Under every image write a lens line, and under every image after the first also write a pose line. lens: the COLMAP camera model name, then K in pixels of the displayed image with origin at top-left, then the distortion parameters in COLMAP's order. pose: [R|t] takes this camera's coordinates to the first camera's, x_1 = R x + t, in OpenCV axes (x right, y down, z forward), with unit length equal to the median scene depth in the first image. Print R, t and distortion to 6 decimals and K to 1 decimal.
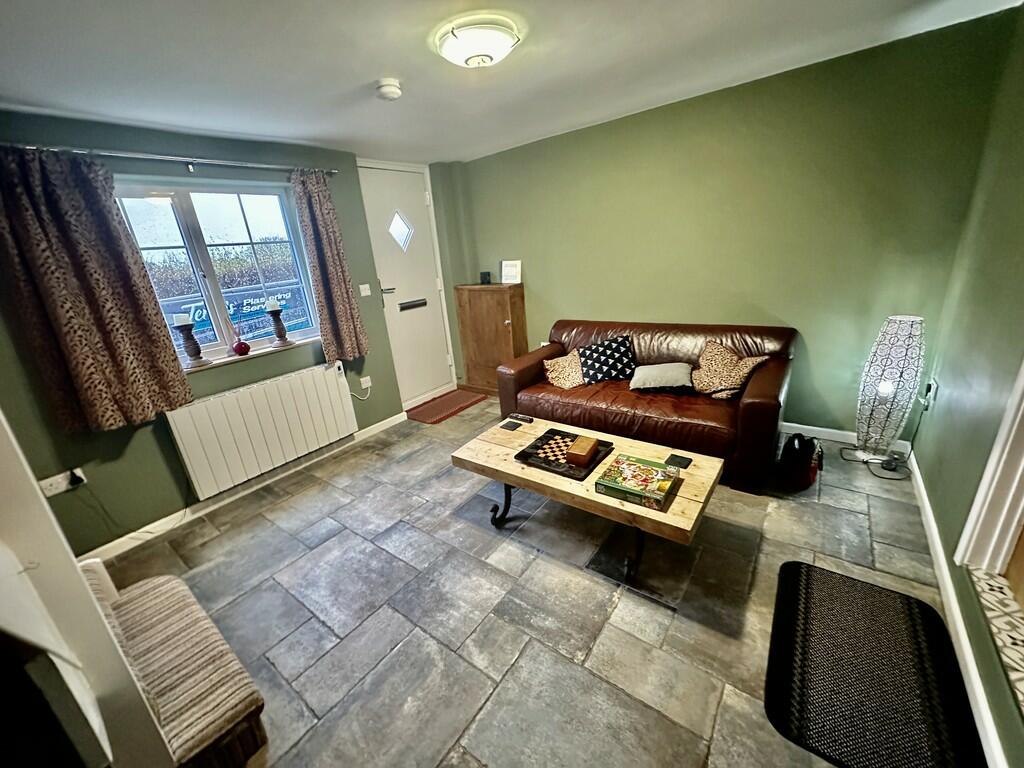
lens RADIAL K [[406.5, 0, 511.5], [0, 406.5, 389.6], [0, 0, 1]] dist [-0.001339, 0.000473]
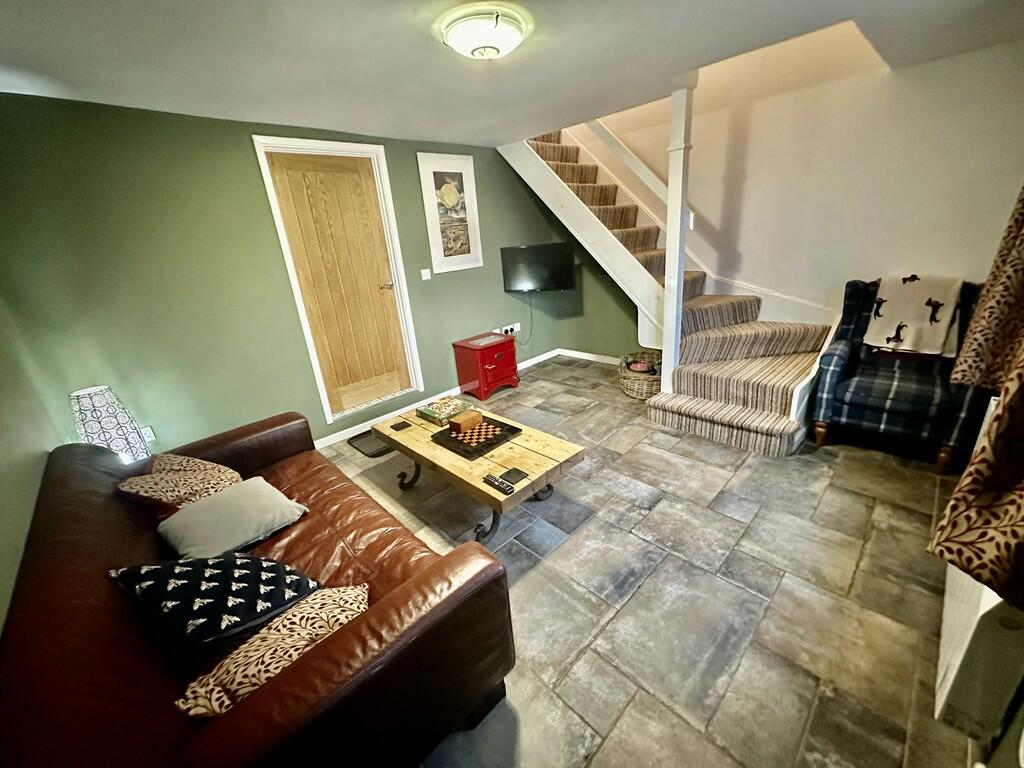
lens RADIAL K [[406.5, 0, 513.1], [0, 406.5, 385.7], [0, 0, 1]] dist [-0.001339, 0.000473]
pose [[-0.973977, 0.099693, 0.203545, -0.194389], [0.207288, 0.754992, 0.622108, -0.583491], [-0.091656, 0.648111, -0.756010, 1.648078]]
